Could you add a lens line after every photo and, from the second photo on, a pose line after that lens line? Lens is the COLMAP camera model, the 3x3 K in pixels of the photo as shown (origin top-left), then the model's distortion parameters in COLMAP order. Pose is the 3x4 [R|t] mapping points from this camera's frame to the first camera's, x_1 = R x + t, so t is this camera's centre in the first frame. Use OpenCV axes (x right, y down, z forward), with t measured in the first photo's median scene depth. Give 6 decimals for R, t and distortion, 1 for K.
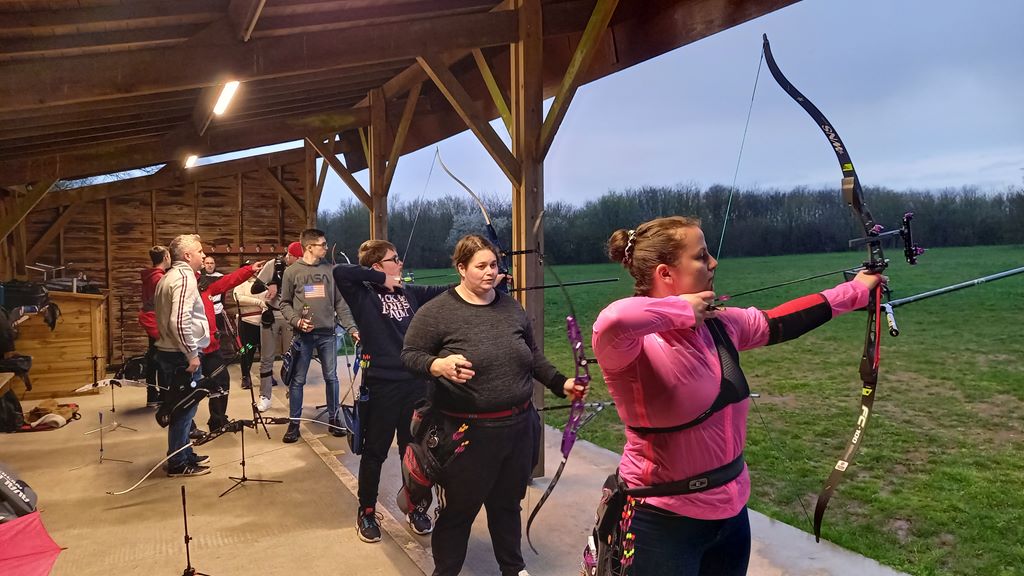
lens RADIAL K [[735.3, 0, 507.2], [0, 735.3, 289.0], [0, 0, 1]] dist [0.034084, -0.005129]
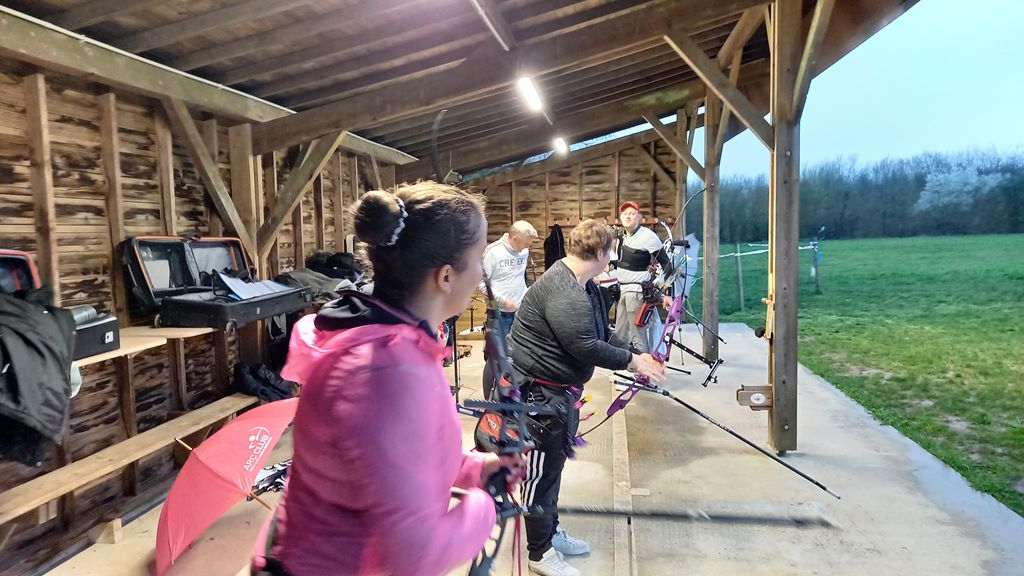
lens RADIAL K [[732.5, 0, 506.1], [0, 732.5, 289.5], [0, 0, 1]] dist [0.052892, -0.030148]
pose [[0.825726, 0.031731, -0.563178, 0.128238], [-0.008532, 0.999005, 0.043778, 0.001891], [0.564006, -0.031344, 0.825175, -0.004394]]
